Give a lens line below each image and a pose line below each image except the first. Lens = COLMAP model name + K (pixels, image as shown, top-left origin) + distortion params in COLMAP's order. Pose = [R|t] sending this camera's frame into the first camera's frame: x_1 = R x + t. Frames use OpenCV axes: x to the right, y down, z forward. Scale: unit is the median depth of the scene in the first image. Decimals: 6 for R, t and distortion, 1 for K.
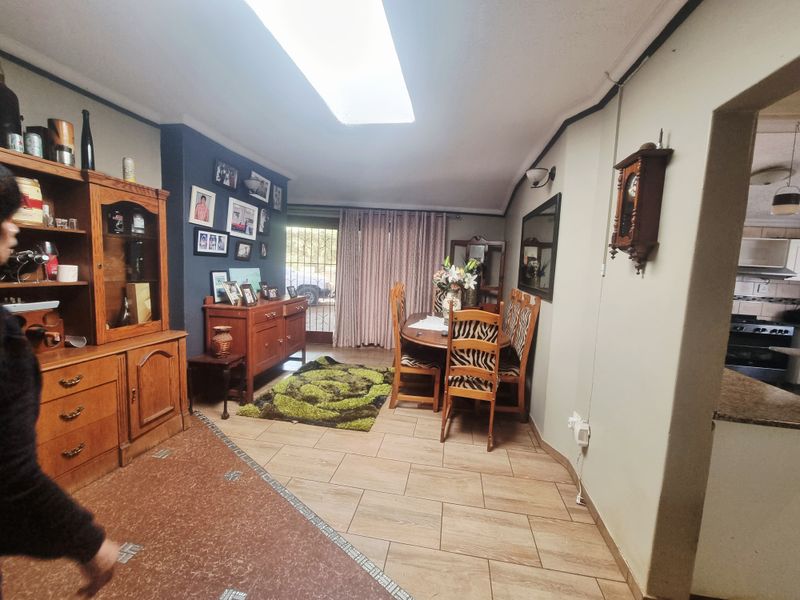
lens RADIAL K [[333.6, 0, 402.6], [0, 333.6, 294.0], [0, 0, 1]] dist [0.007795, -0.000639]
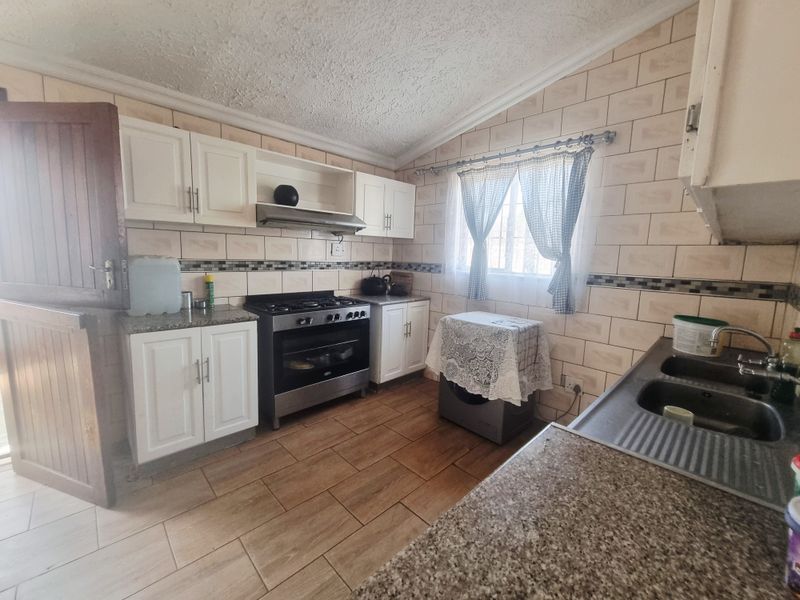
lens RADIAL K [[333.6, 0, 402.6], [0, 333.6, 294.0], [0, 0, 1]] dist [0.007795, -0.000639]
pose [[0.591992, -0.128496, 0.795634, 0.353440], [0.073490, 0.991702, 0.105481, 0.006843], [-0.802586, -0.003973, 0.596523, 0.289615]]
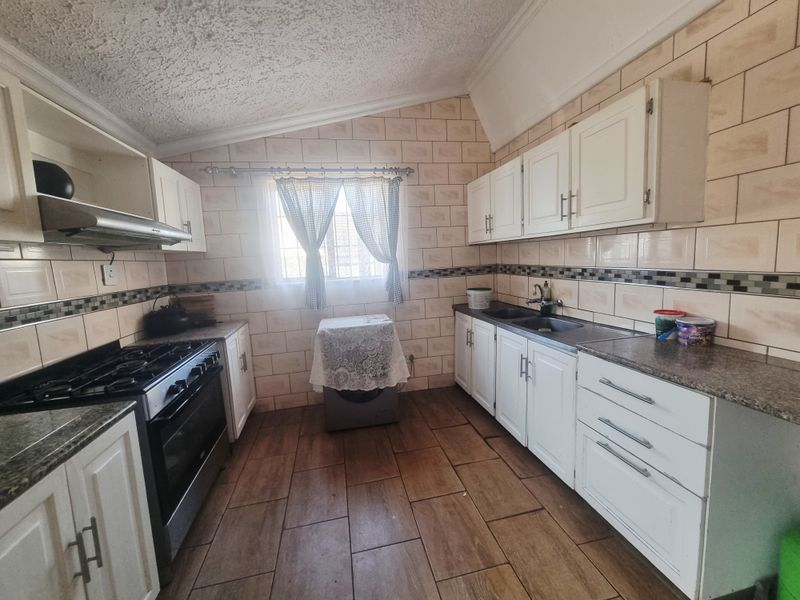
lens RADIAL K [[333.6, 0, 402.6], [0, 333.6, 294.0], [0, 0, 1]] dist [0.007795, -0.000639]
pose [[-0.360001, -0.132872, 0.923442, 0.322213], [0.122969, 0.974413, 0.188145, -0.014770], [-0.924813, 0.181287, -0.334450, 0.467232]]
